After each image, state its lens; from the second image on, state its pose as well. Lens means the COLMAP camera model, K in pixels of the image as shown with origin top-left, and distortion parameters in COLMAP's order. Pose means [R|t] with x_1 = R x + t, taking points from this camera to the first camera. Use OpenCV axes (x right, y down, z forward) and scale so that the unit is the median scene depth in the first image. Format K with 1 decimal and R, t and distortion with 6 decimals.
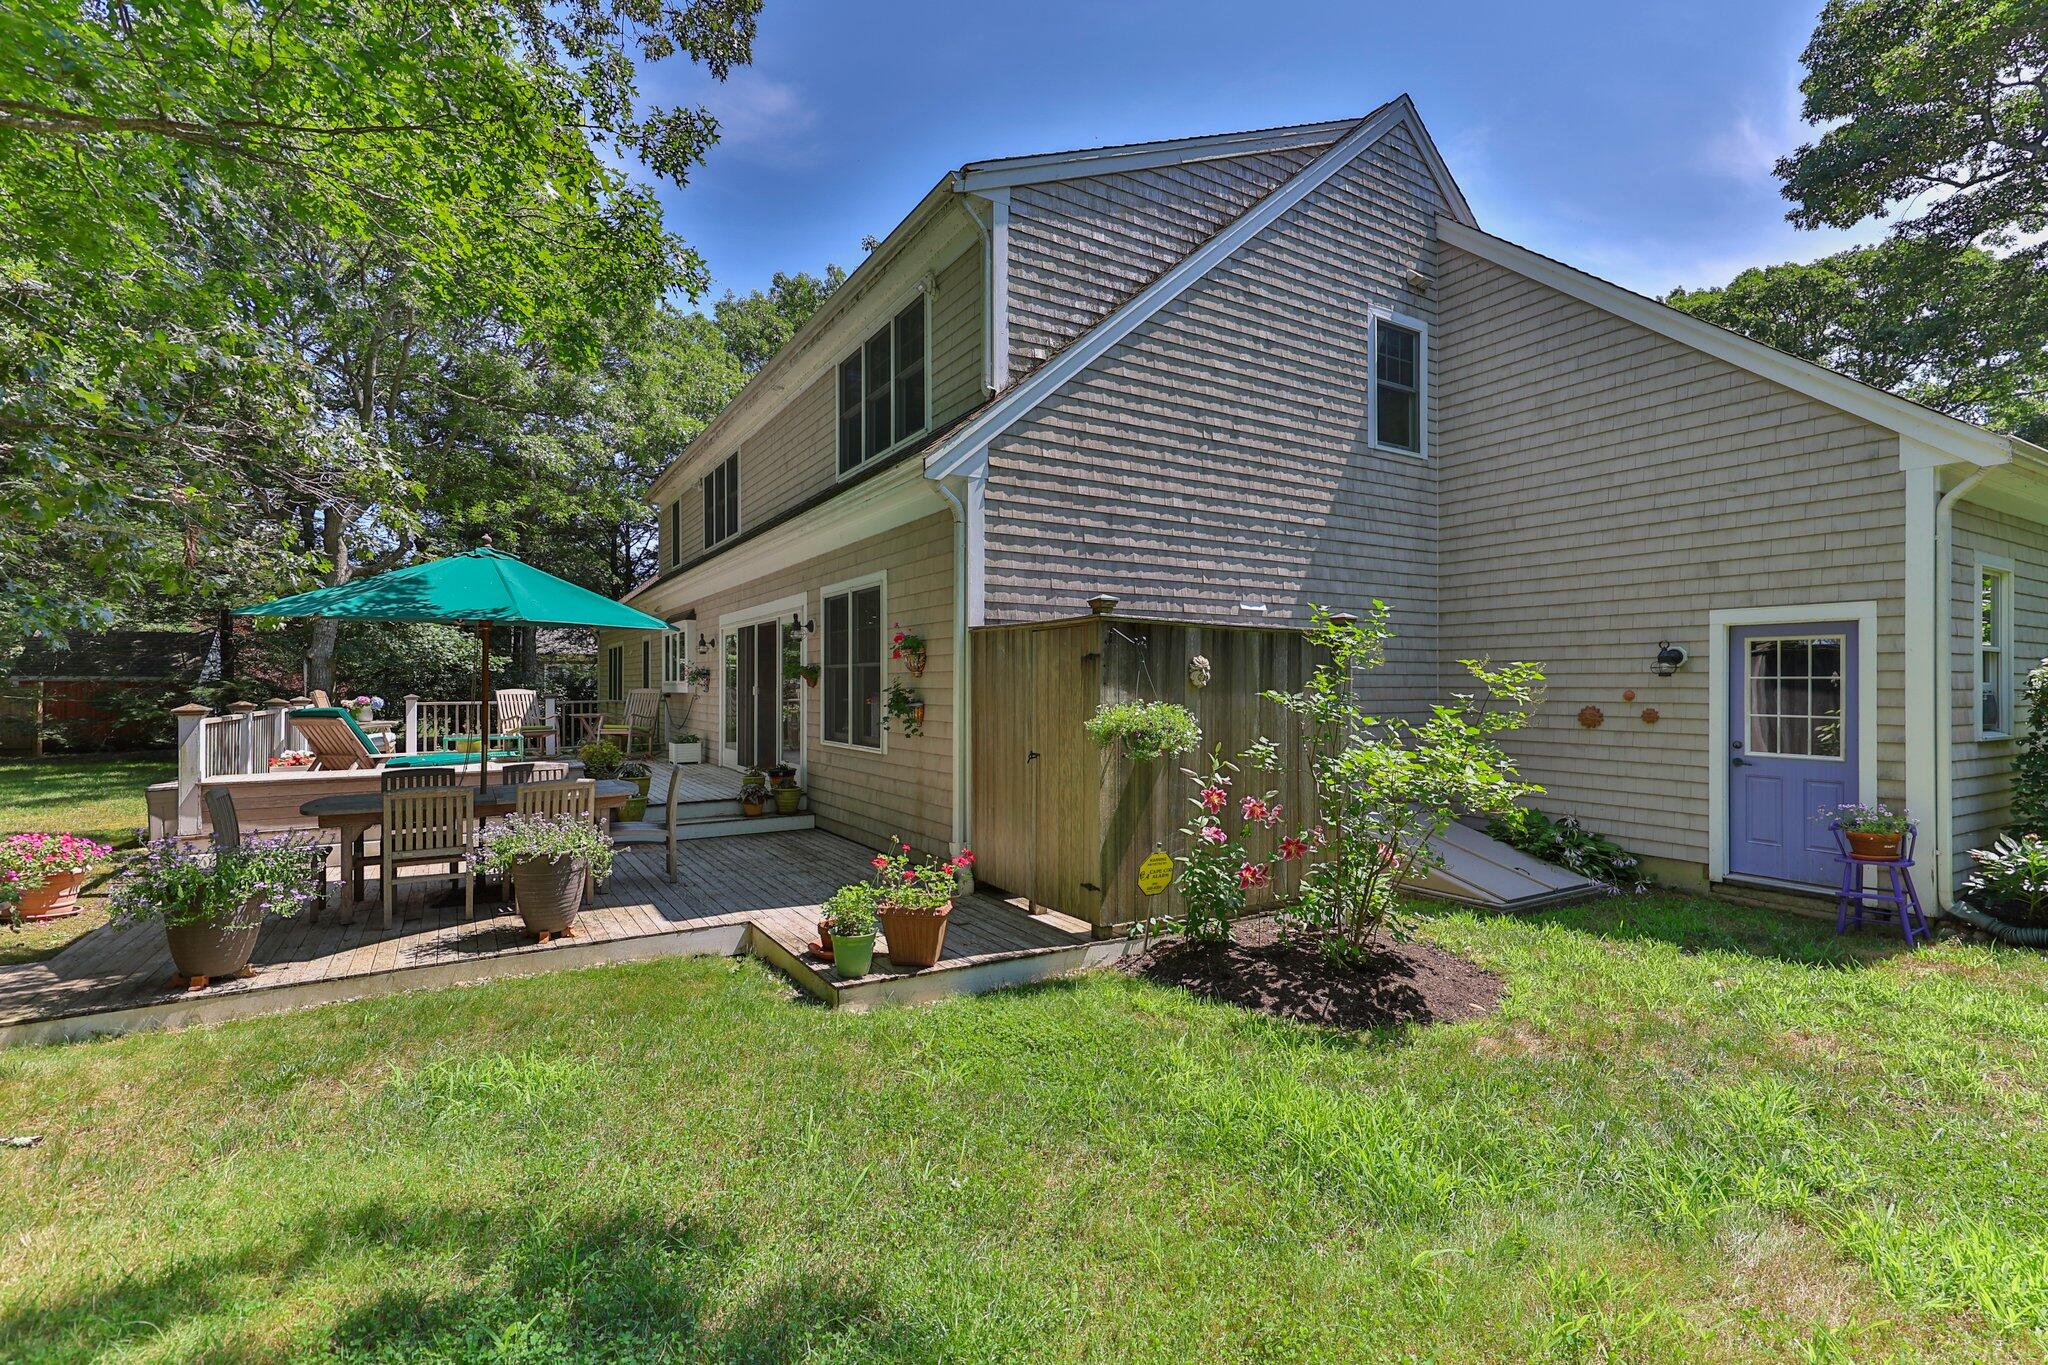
lens RADIAL K [[910.1, 0, 1034.4], [0, 910.1, 680.3], [0, 0, 1]] dist [0.025863, 0.000286]
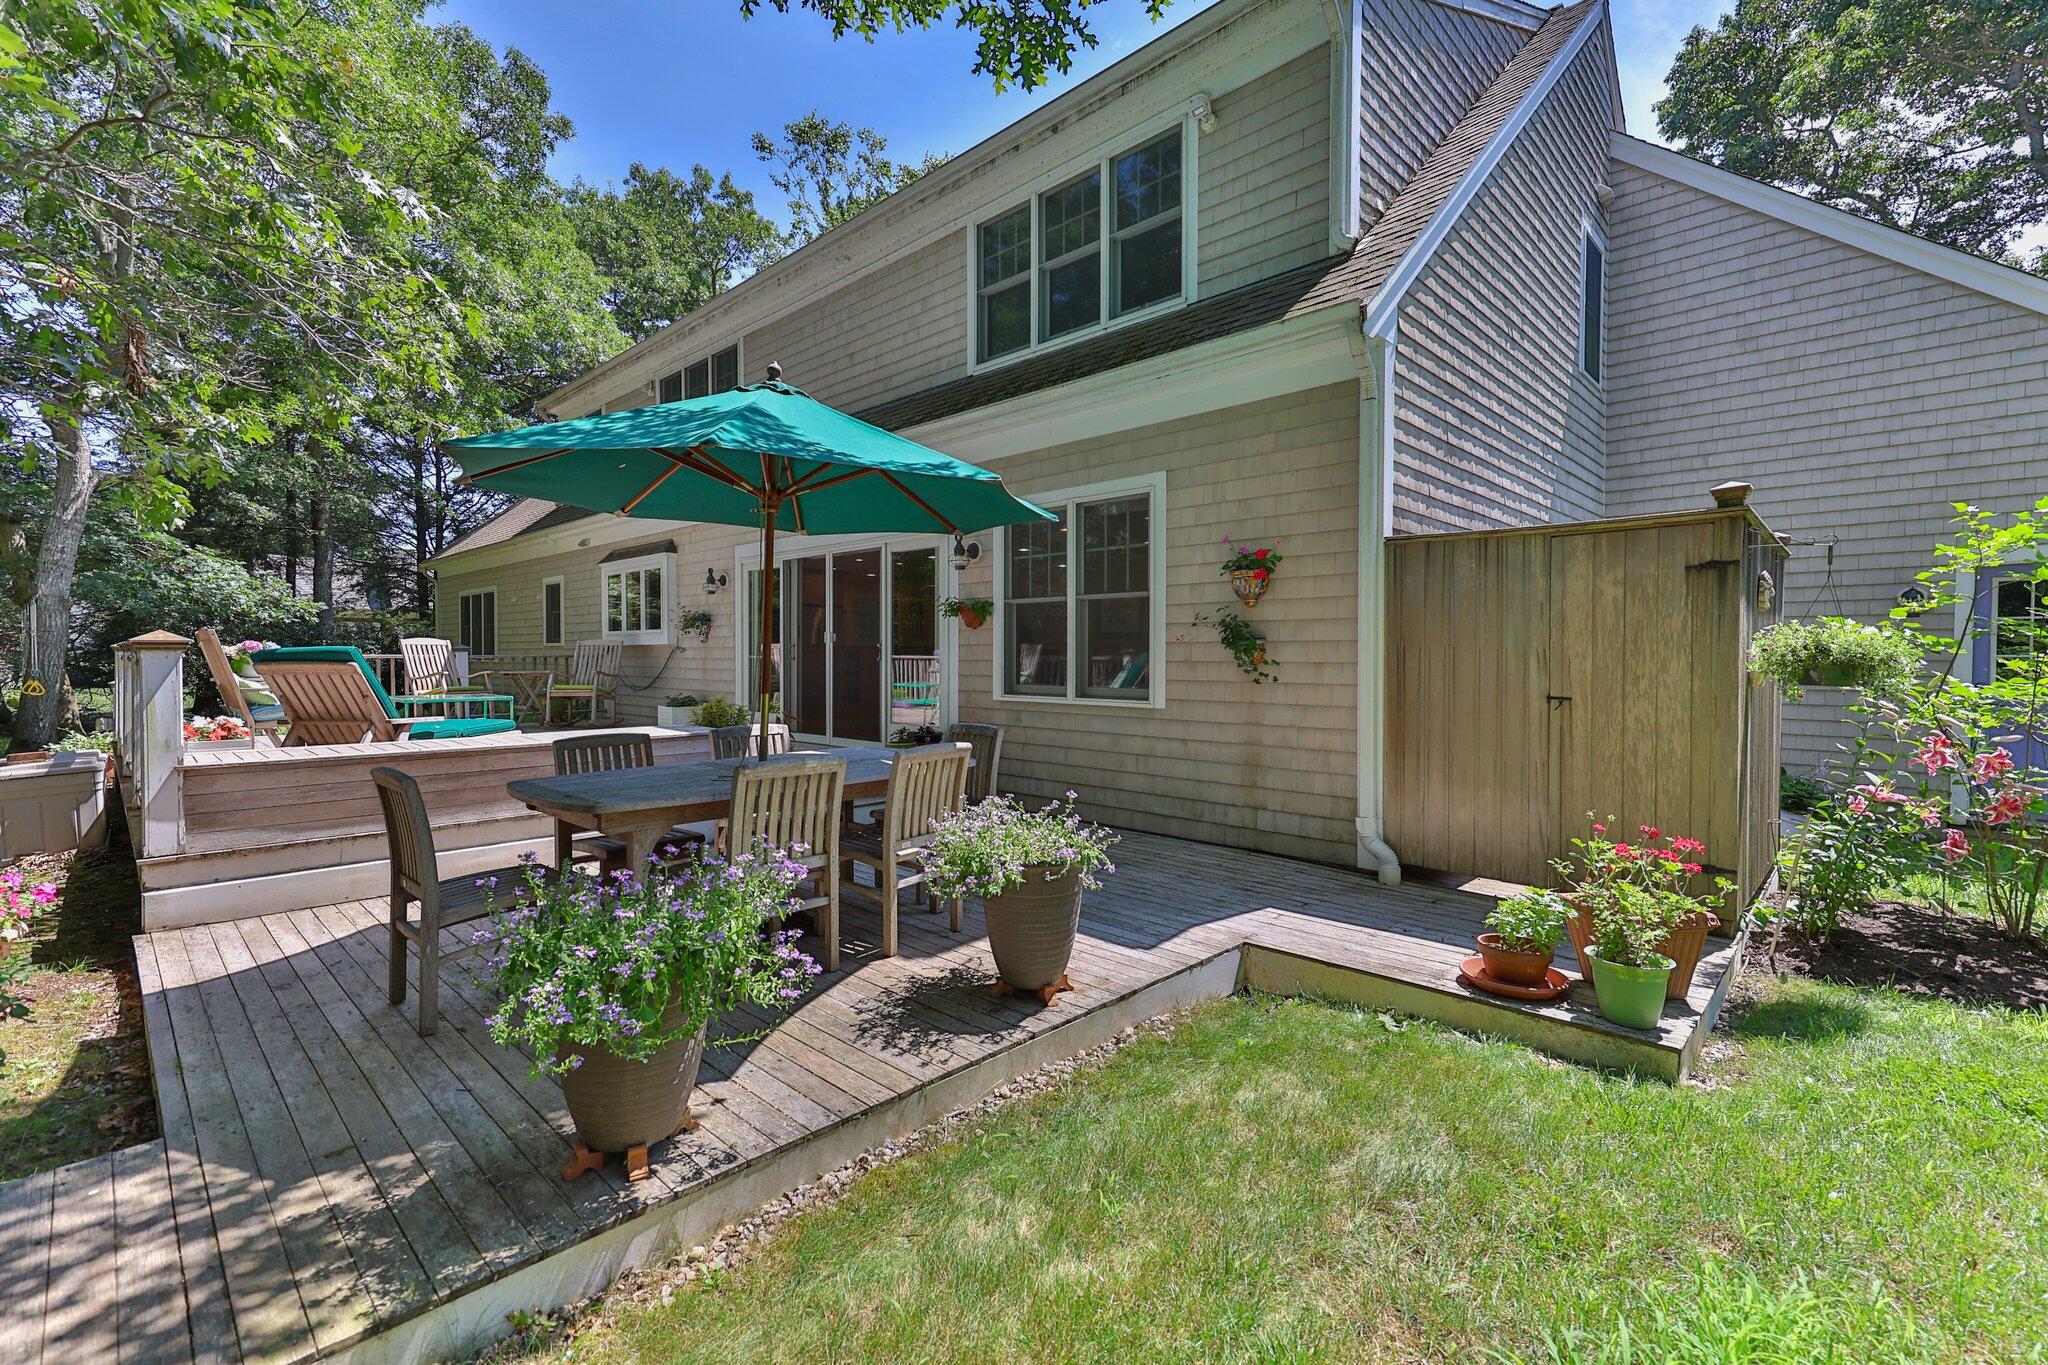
lens RADIAL K [[882.8, 0, 993.2], [0, 882.8, 672.0], [0, 0, 1]] dist [0.027357, 0.000397]
pose [[0.970403, -0.003955, 0.241460, -0.497244], [-0.001863, 0.999714, 0.023860, 0.032974], [-0.241485, -0.023603, 0.970117, 0.302151]]
